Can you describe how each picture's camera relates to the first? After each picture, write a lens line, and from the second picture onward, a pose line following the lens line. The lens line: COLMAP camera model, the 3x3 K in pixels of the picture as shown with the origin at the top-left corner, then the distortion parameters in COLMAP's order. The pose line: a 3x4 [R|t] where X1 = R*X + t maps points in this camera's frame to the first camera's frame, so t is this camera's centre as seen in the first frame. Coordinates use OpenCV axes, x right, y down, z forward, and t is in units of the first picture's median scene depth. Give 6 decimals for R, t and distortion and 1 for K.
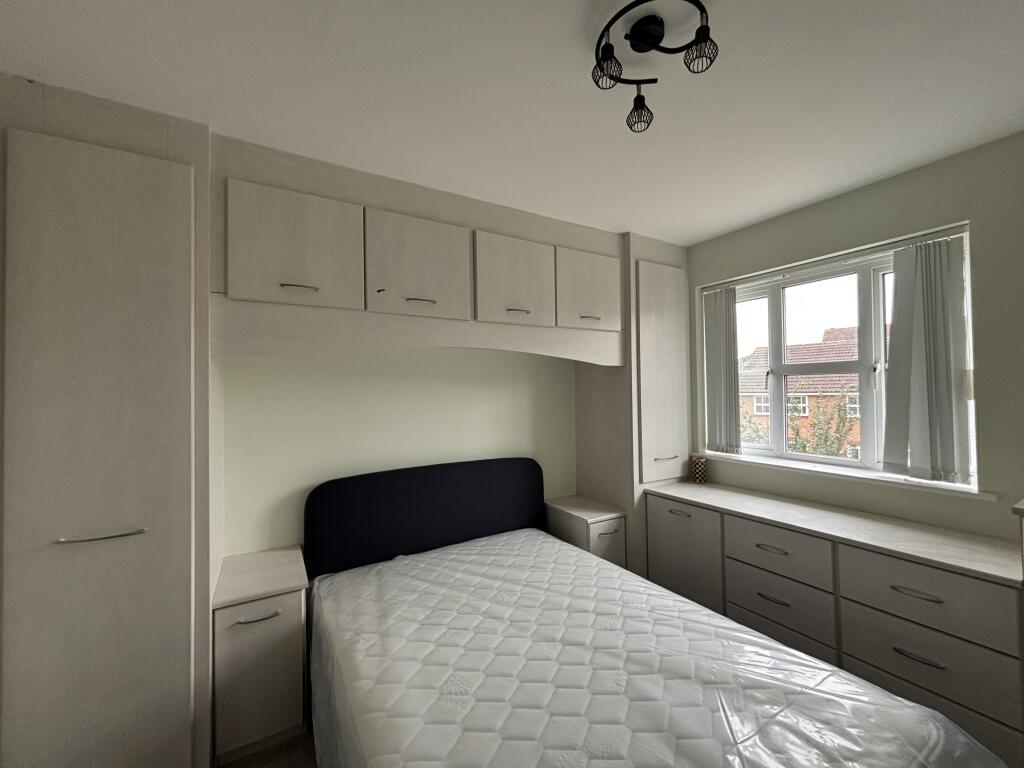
lens RADIAL K [[415.4, 0, 512.0], [0, 415.4, 384.0], [0, 0, 1]] dist [0.000133, -0.000047]
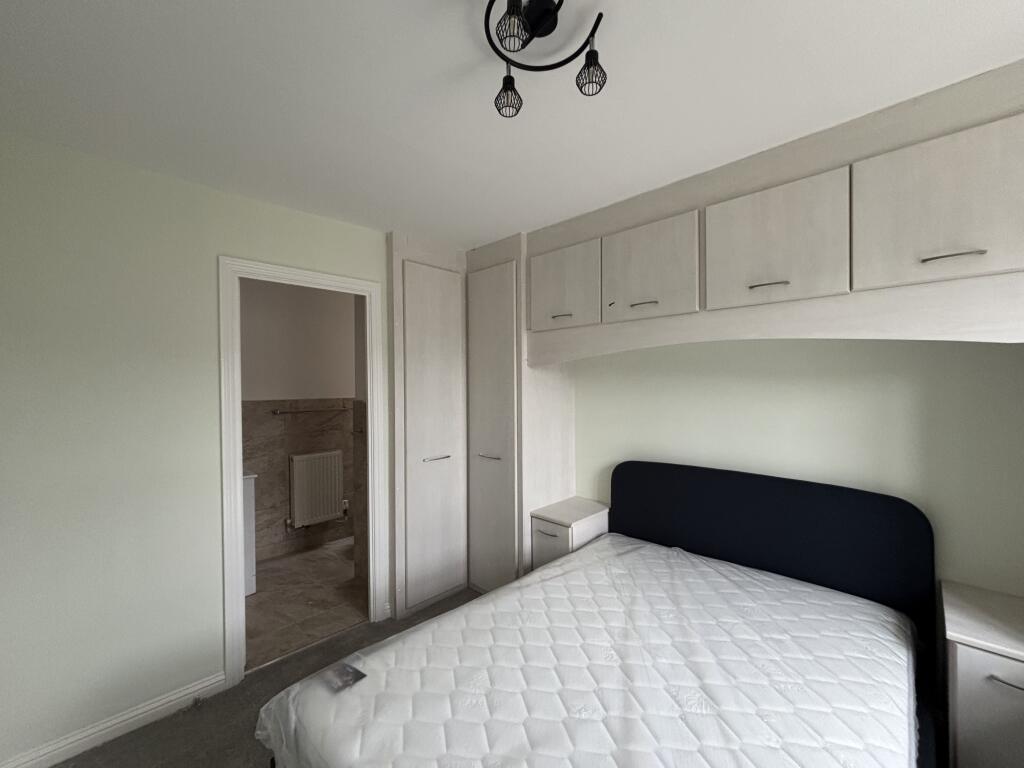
lens RADIAL K [[415.8, 0, 512.0], [0, 415.8, 384.0], [0, 0, 1]] dist [0.001102, 0.000045]
pose [[0.249107, 0.009935, -0.968425, 0.669731], [0.019525, 0.999693, 0.015278, -0.018781], [0.968279, -0.022714, 0.248836, 0.379112]]
